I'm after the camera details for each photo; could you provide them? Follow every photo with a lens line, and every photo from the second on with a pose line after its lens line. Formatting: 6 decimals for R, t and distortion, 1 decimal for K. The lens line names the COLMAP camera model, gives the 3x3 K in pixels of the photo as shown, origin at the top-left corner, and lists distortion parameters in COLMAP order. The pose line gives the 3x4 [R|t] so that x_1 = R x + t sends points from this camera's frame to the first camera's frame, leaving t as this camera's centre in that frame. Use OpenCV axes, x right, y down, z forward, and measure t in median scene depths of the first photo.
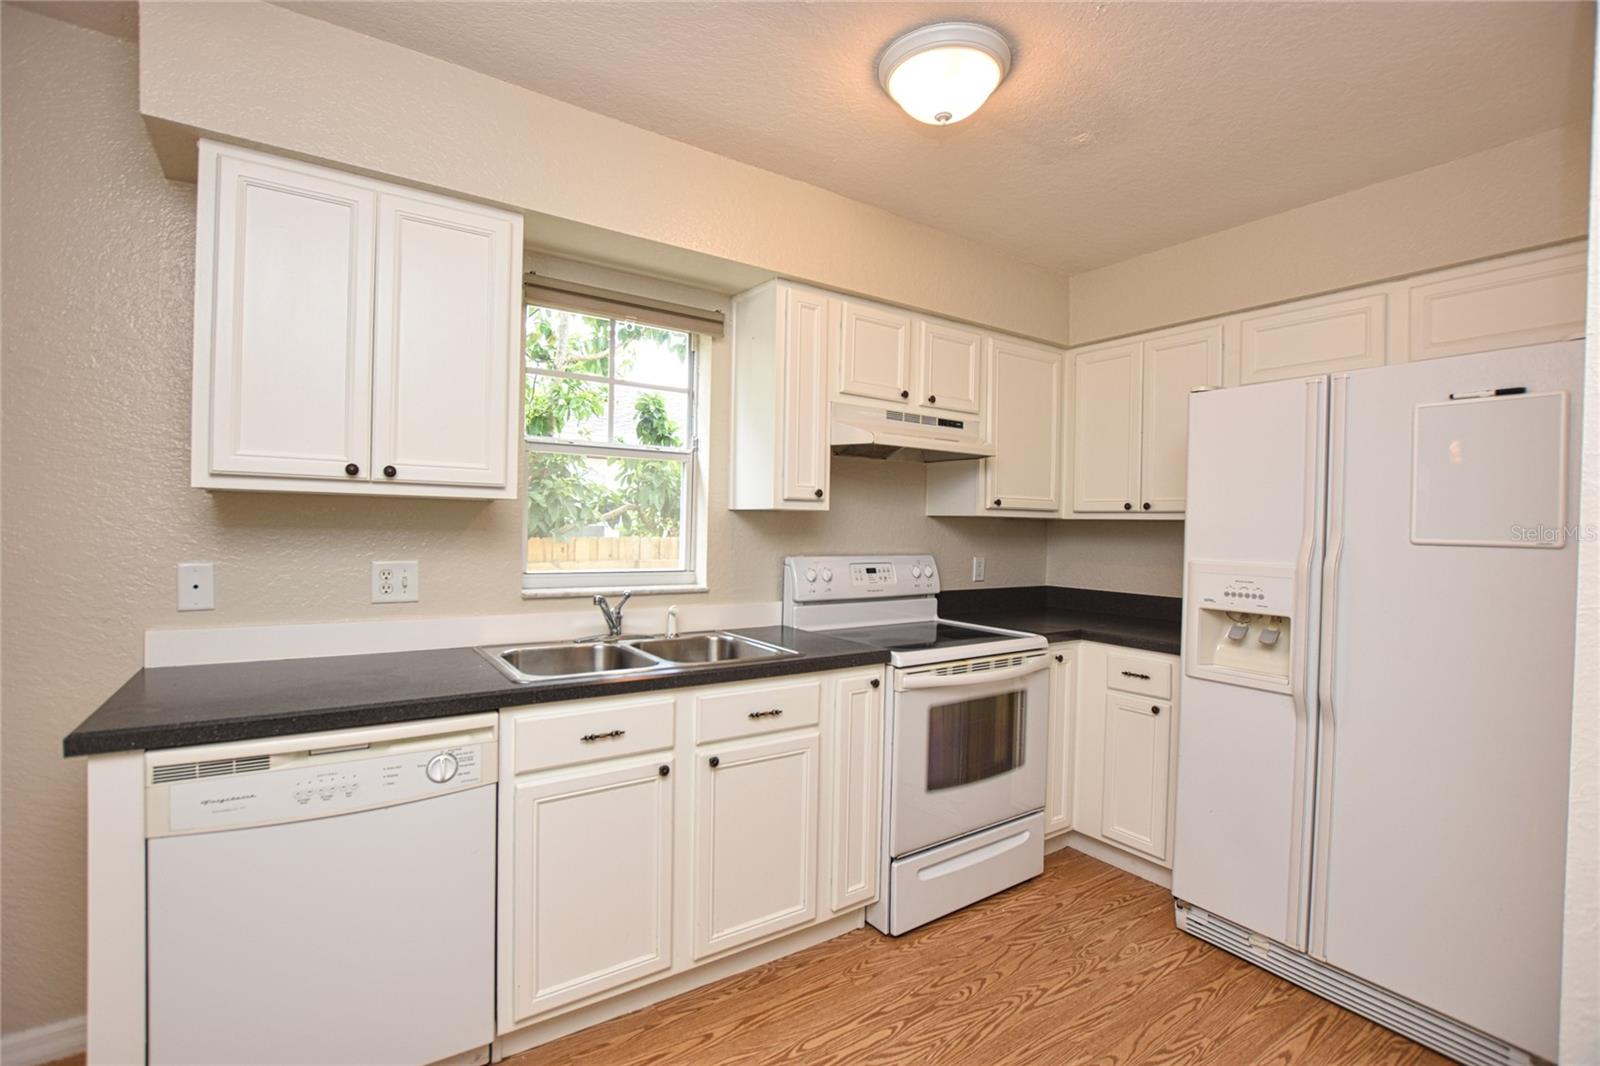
lens RADIAL K [[706.9, 0, 803.5], [0, 706.9, 538.7], [0, 0, 1]] dist [-0.030809, 0.004496]
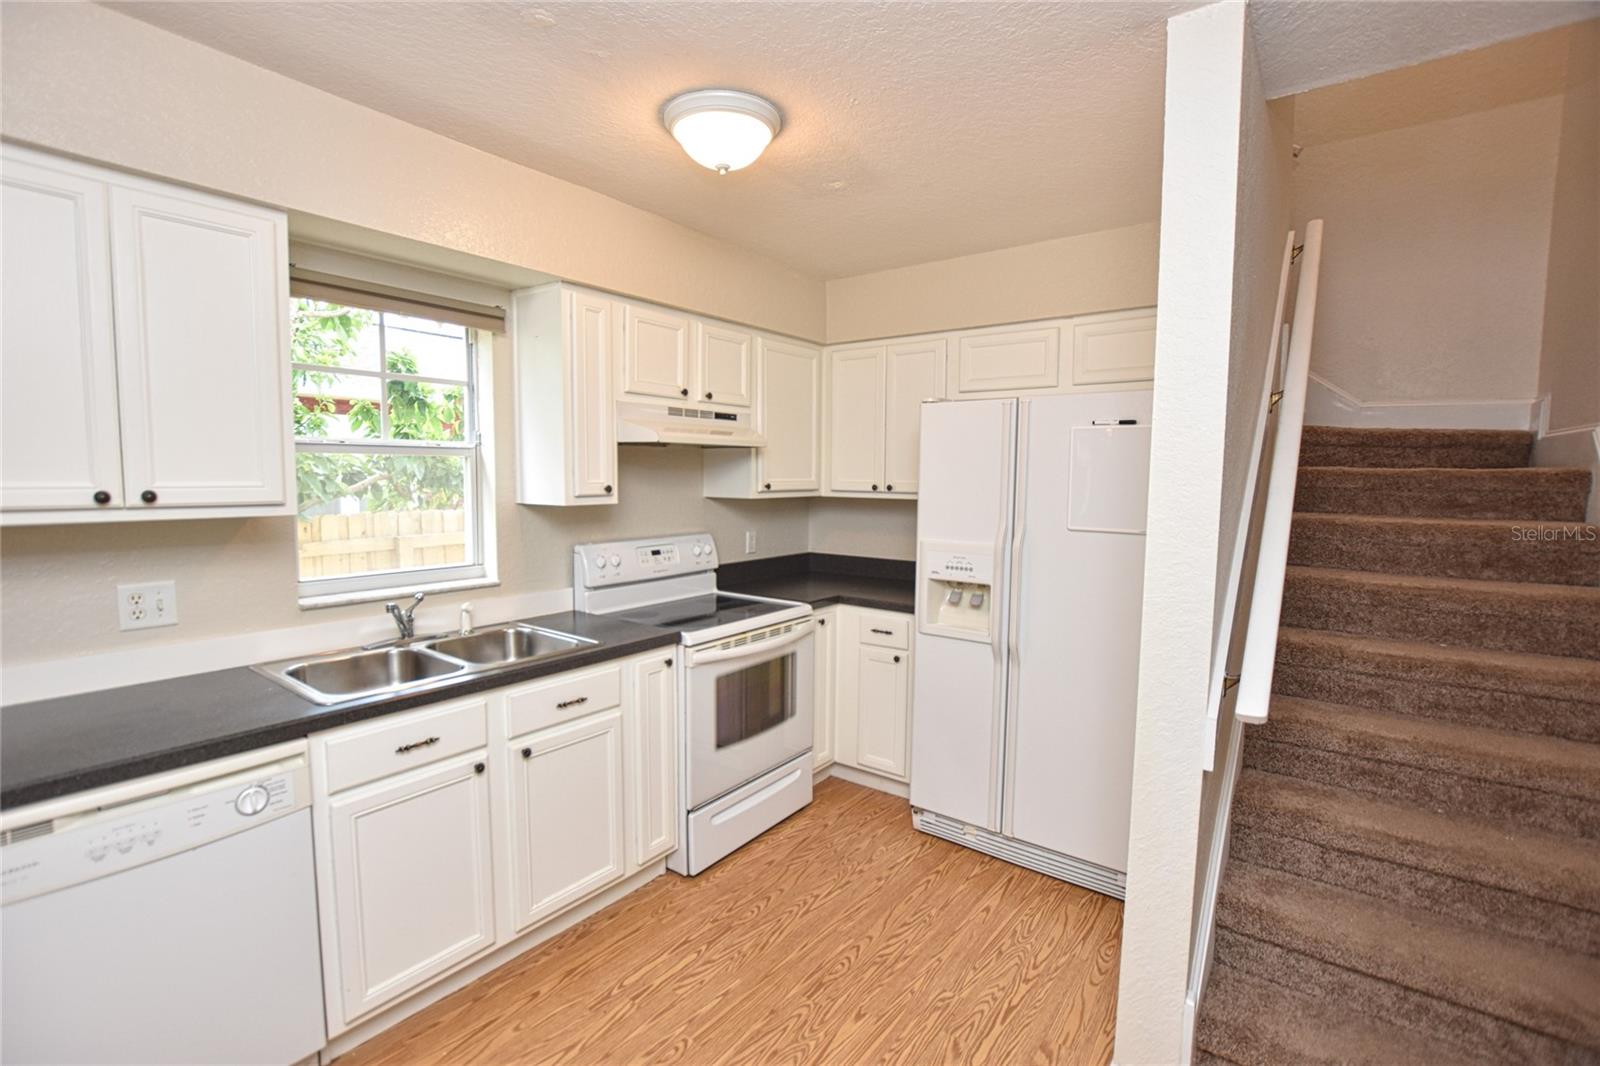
lens RADIAL K [[706.9, 0, 799.9], [0, 706.9, 528.8], [0, 0, 1]] dist [-0.030809, 0.004496]
pose [[0.946942, -0.035671, 0.319420, -0.055441], [0.013732, 0.997405, 0.070675, -0.089033], [-0.321112, -0.062538, 0.944974, -0.123700]]
